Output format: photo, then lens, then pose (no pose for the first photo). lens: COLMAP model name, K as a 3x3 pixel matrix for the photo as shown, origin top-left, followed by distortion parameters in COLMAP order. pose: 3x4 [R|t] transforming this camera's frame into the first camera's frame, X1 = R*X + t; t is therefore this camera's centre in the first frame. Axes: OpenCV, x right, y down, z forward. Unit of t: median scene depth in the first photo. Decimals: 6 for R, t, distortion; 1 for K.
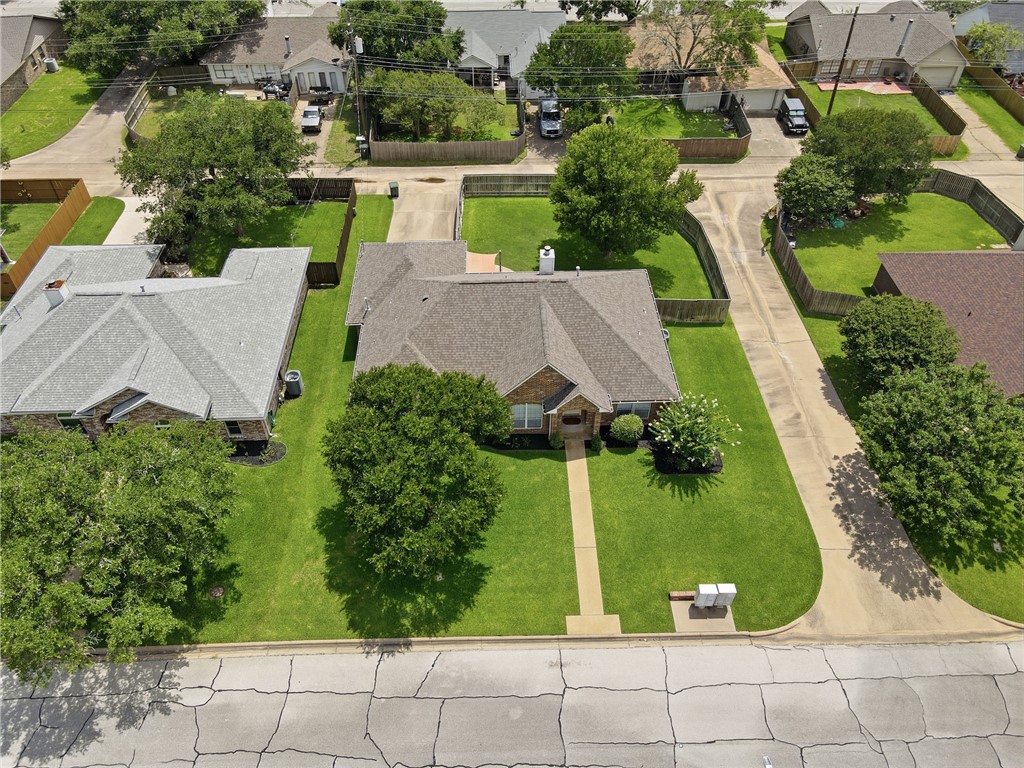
lens RADIAL K [[786.0, 0, 512.0], [0, 786.0, 384.0], [0, 0, 1]] dist [0.013131, 0.005759]
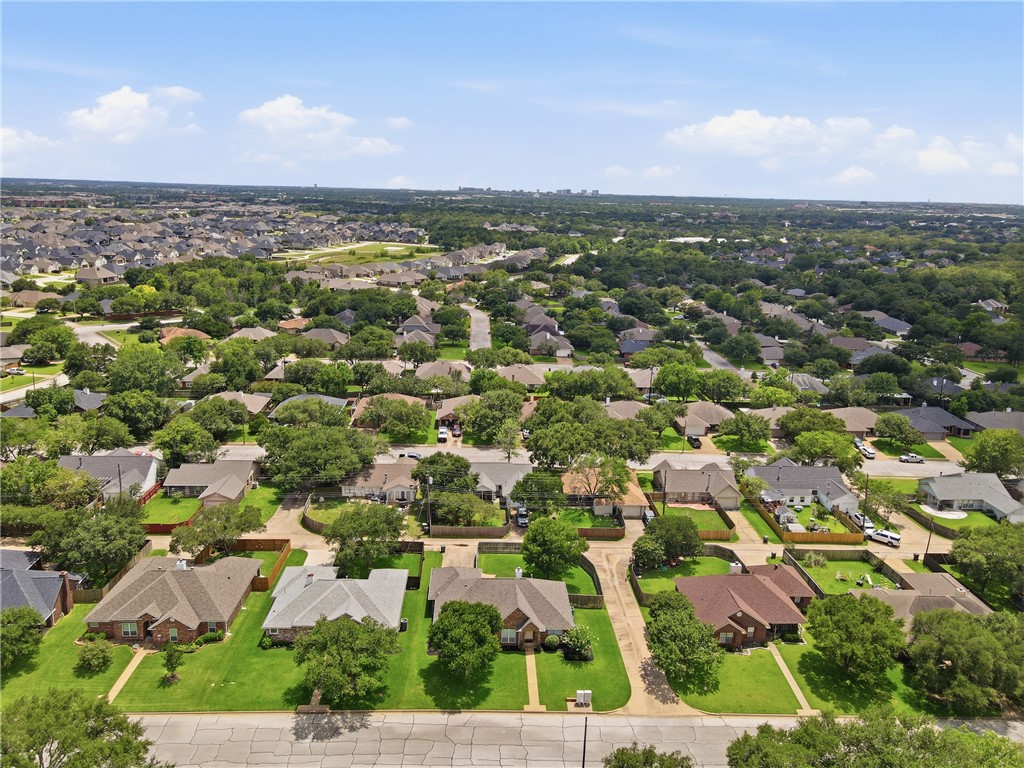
lens RADIAL K [[786.0, 0, 512.0], [0, 786.0, 384.0], [0, 0, 1]] dist [0.013131, 0.005759]
pose [[0.999536, 0.025782, 0.016217, -0.020215], [-0.014556, 0.872037, -0.489224, 0.375798], [-0.026755, 0.488761, 0.872007, -0.978683]]
